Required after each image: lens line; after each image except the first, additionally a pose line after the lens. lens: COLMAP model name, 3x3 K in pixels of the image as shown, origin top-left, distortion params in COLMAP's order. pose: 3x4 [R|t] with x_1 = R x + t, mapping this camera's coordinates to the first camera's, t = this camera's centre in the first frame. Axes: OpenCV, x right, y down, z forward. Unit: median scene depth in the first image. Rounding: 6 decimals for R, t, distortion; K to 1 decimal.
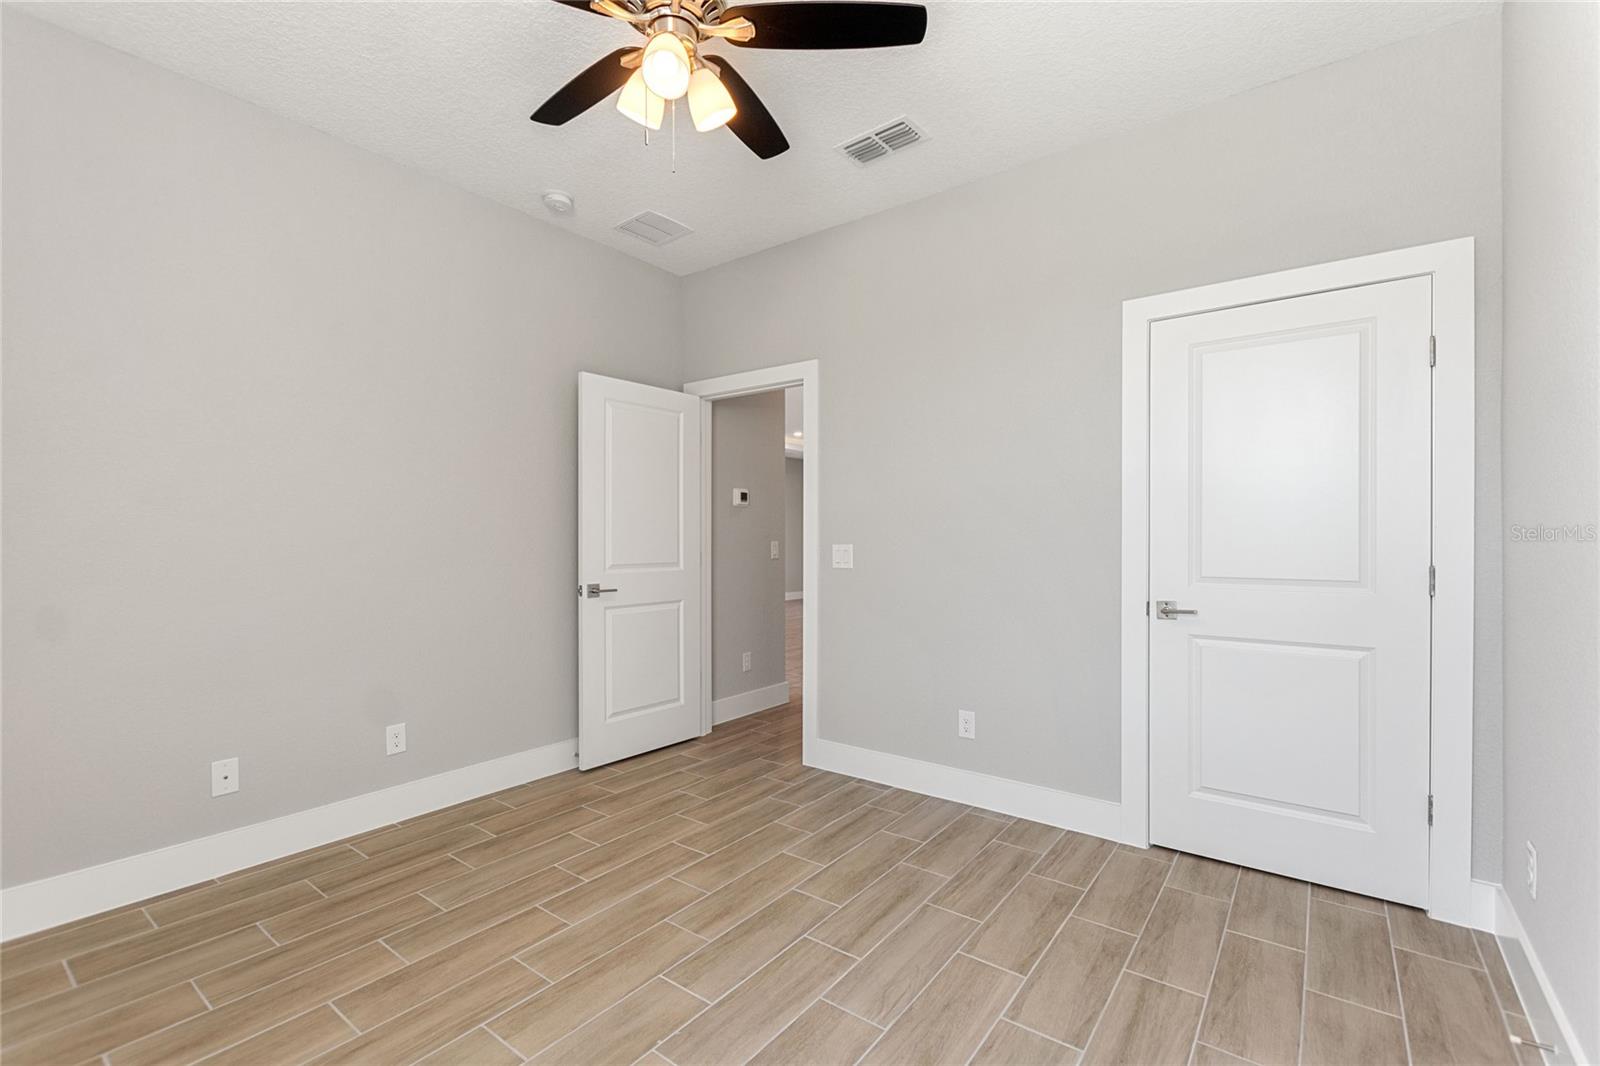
lens RADIAL K [[704.3, 0, 804.1], [0, 704.3, 539.0], [0, 0, 1]] dist [-0.007564, -0.000495]
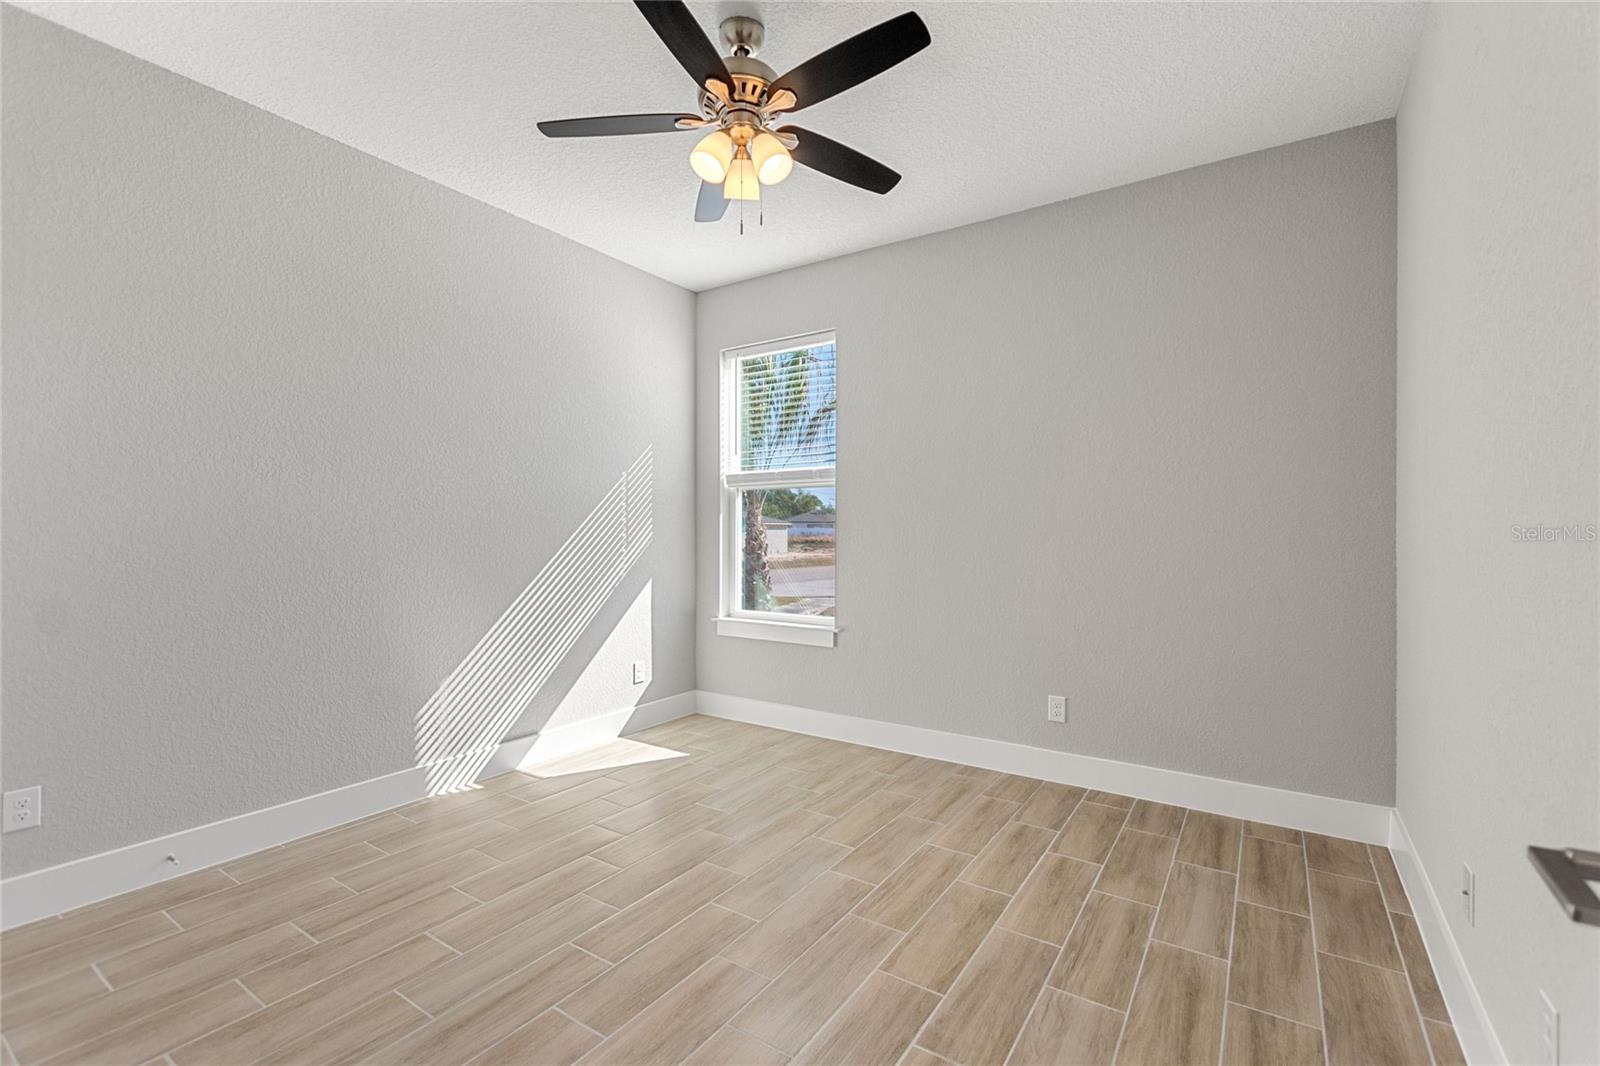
lens RADIAL K [[704.3, 0, 803.0], [0, 704.3, 532.0], [0, 0, 1]] dist [-0.007564, -0.000495]
pose [[-0.998600, -0.001256, -0.052881, -0.199510], [-0.001077, 0.999994, -0.003414, 0.002192], [0.052885, -0.003352, -0.998595, 1.974049]]
